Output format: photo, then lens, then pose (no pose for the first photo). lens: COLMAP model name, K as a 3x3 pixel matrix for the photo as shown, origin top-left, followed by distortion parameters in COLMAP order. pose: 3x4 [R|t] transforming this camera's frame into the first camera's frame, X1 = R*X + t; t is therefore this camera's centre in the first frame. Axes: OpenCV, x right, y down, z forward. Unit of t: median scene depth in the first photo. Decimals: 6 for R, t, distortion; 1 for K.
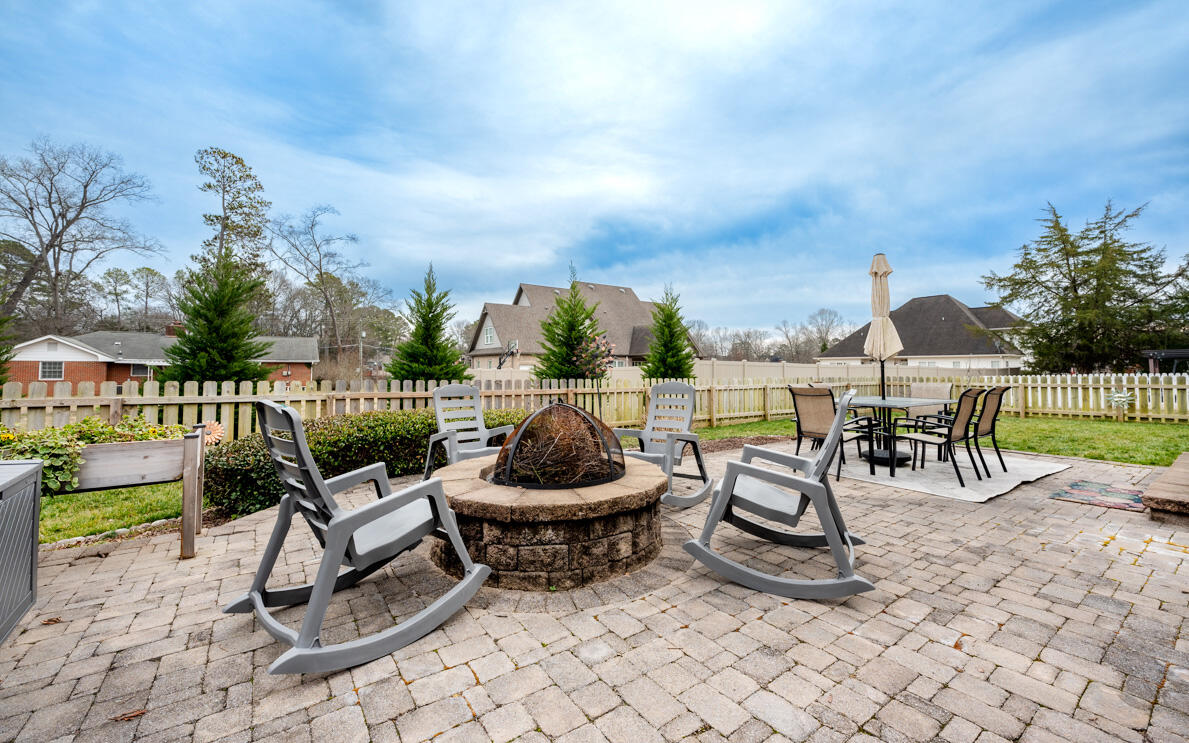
lens RADIAL K [[465.9, 0, 588.1], [0, 465.9, 362.0], [0, 0, 1]] dist [-0.000450, 0.000582]
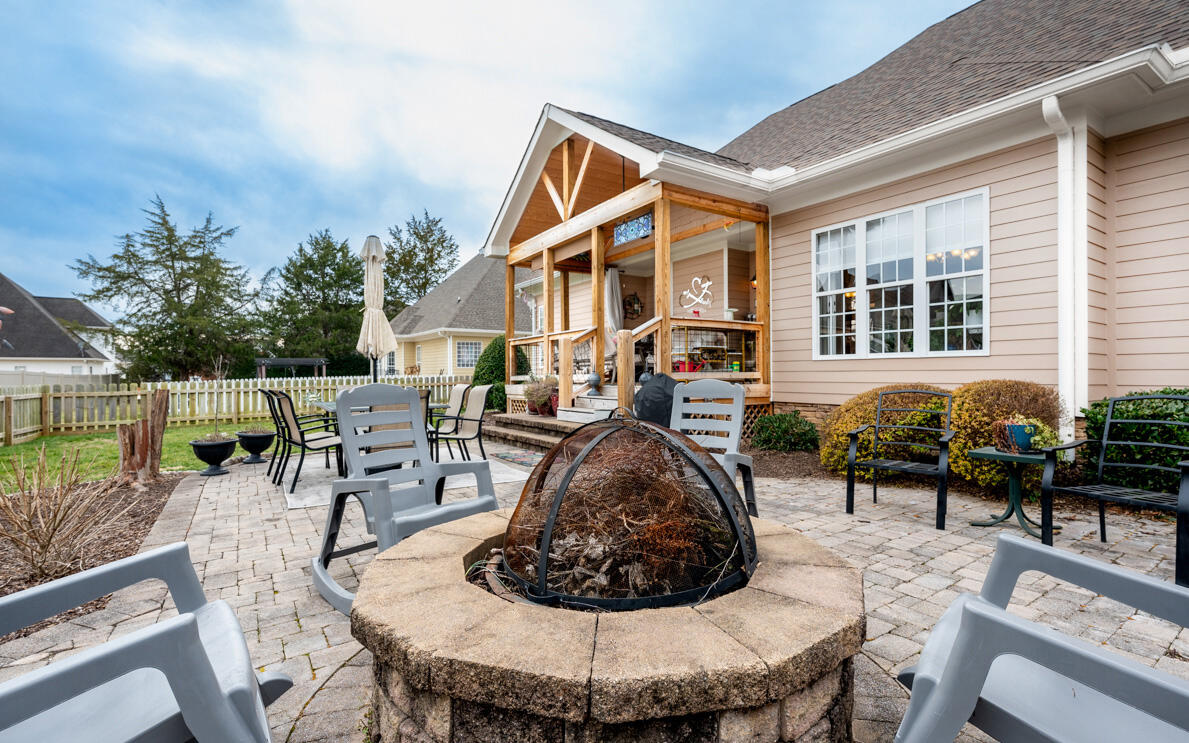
lens RADIAL K [[545.8, 0, 591.3], [0, 545.8, 371.6], [0, 0, 1]] dist [-0.000219, -0.000570]
pose [[0.041193, 0.004599, 0.999141, -0.158830], [-0.010053, 0.999941, -0.004188, 0.008610], [-0.999101, -0.009872, 0.041237, 0.226202]]
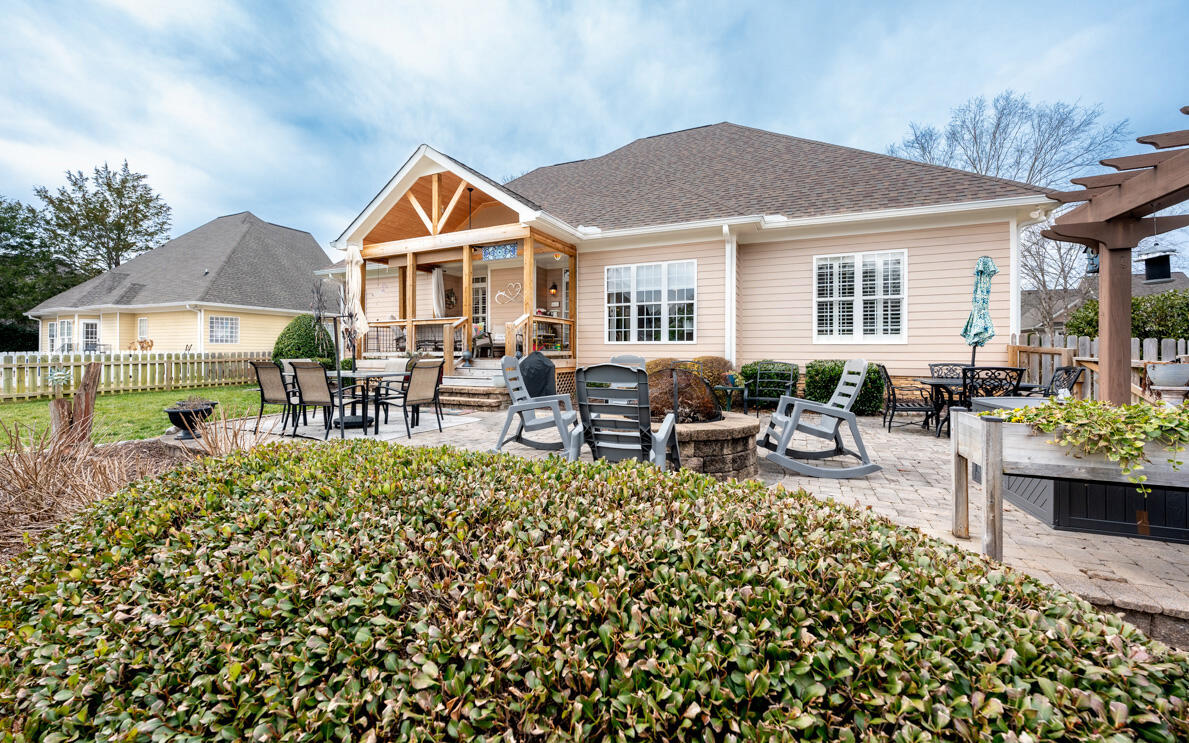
lens RADIAL K [[465.9, 0, 596.2], [0, 465.9, 348.9], [0, 0, 1]] dist [-0.000450, 0.000582]
pose [[-0.491204, 0.005622, 0.871026, -0.275589], [-0.017296, 0.999719, -0.016206, 0.013099], [-0.870873, -0.023026, -0.490969, 0.425641]]
